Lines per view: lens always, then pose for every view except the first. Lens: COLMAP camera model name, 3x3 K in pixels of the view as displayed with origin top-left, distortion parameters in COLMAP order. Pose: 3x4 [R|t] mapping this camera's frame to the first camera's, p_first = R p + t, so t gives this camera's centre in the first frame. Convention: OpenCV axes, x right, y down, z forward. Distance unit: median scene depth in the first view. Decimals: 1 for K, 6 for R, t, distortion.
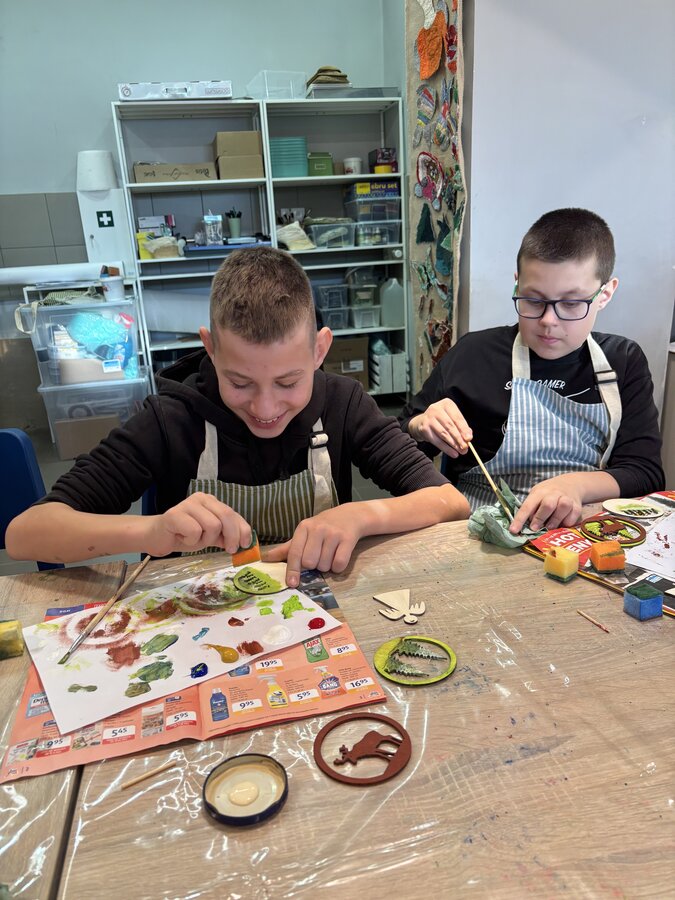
lens RADIAL K [[672.0, 0, 341.3], [0, 672.0, 449.3], [0, 0, 1]] dist [0.012537, -0.015743]
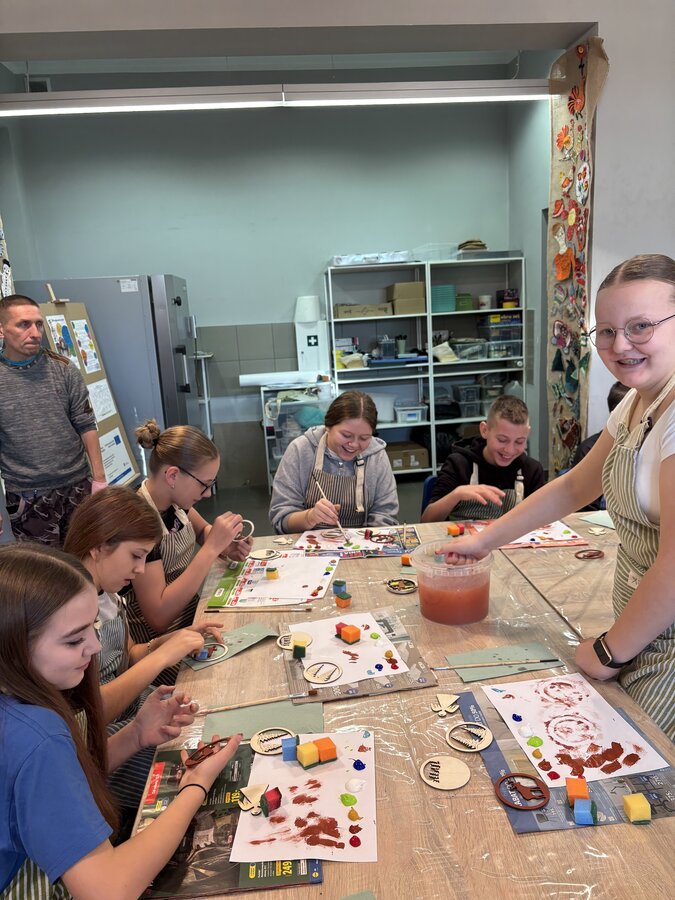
lens RADIAL K [[672.0, 0, 334.9], [0, 672.0, 452.5], [0, 0, 1]] dist [0.012537, -0.015743]
pose [[0.992266, 0.019417, -0.122603, -0.122214], [-0.033015, 0.993397, -0.109872, 0.052557], [0.119661, 0.113070, 0.986355, -0.388695]]
